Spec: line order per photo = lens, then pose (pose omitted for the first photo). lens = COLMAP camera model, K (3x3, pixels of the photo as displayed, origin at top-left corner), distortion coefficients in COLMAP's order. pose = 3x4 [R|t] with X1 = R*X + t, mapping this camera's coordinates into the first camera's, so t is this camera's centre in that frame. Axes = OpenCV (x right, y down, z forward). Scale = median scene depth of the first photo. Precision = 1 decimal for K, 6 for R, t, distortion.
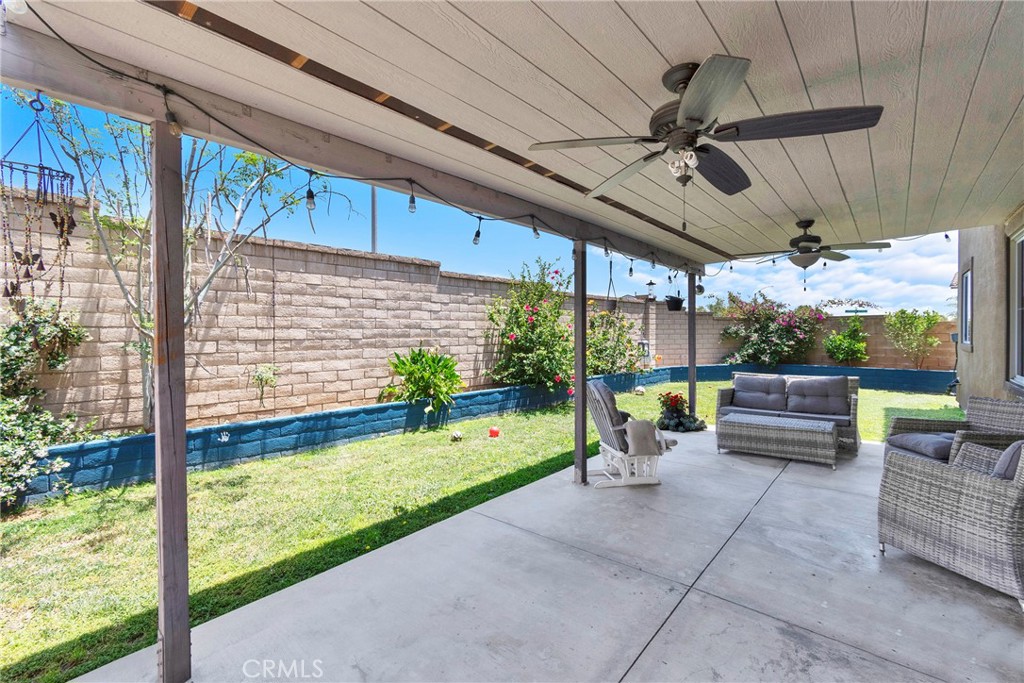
lens RADIAL K [[446.6, 0, 512.0], [0, 446.6, 341.5], [0, 0, 1]] dist [-0.000266, -0.000151]
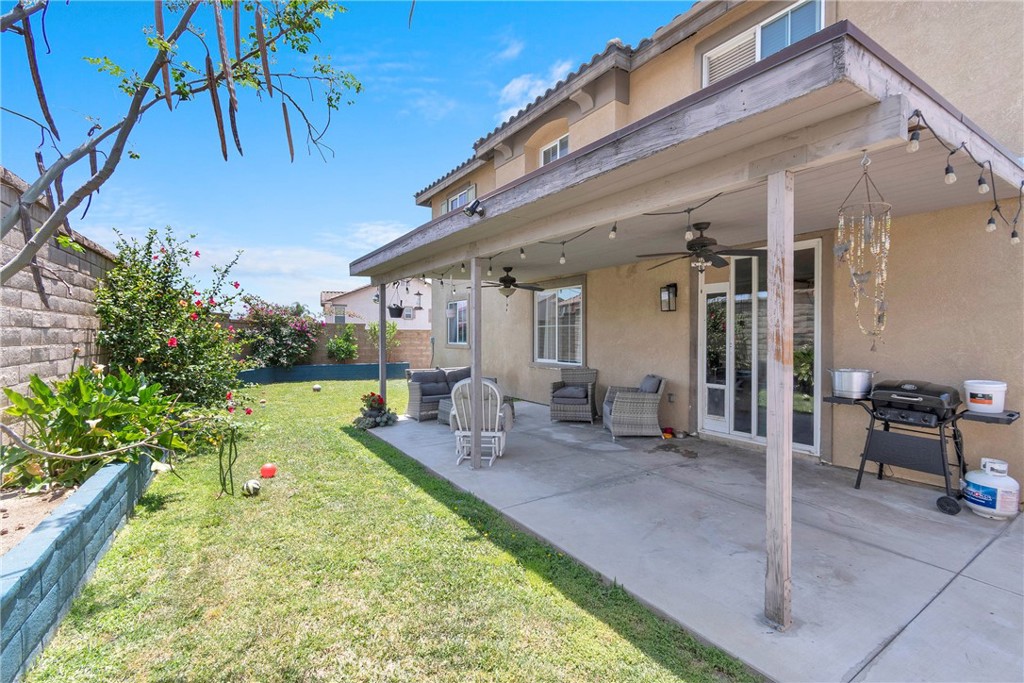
lens RADIAL K [[446.6, 0, 512.0], [0, 446.6, 341.5], [0, 0, 1]] dist [-0.000266, -0.000151]
pose [[0.277098, -0.006286, 0.960821, -0.719539], [0.013667, 0.999903, 0.002600, -0.008841], [-0.960745, 0.012411, 0.277157, 0.455383]]
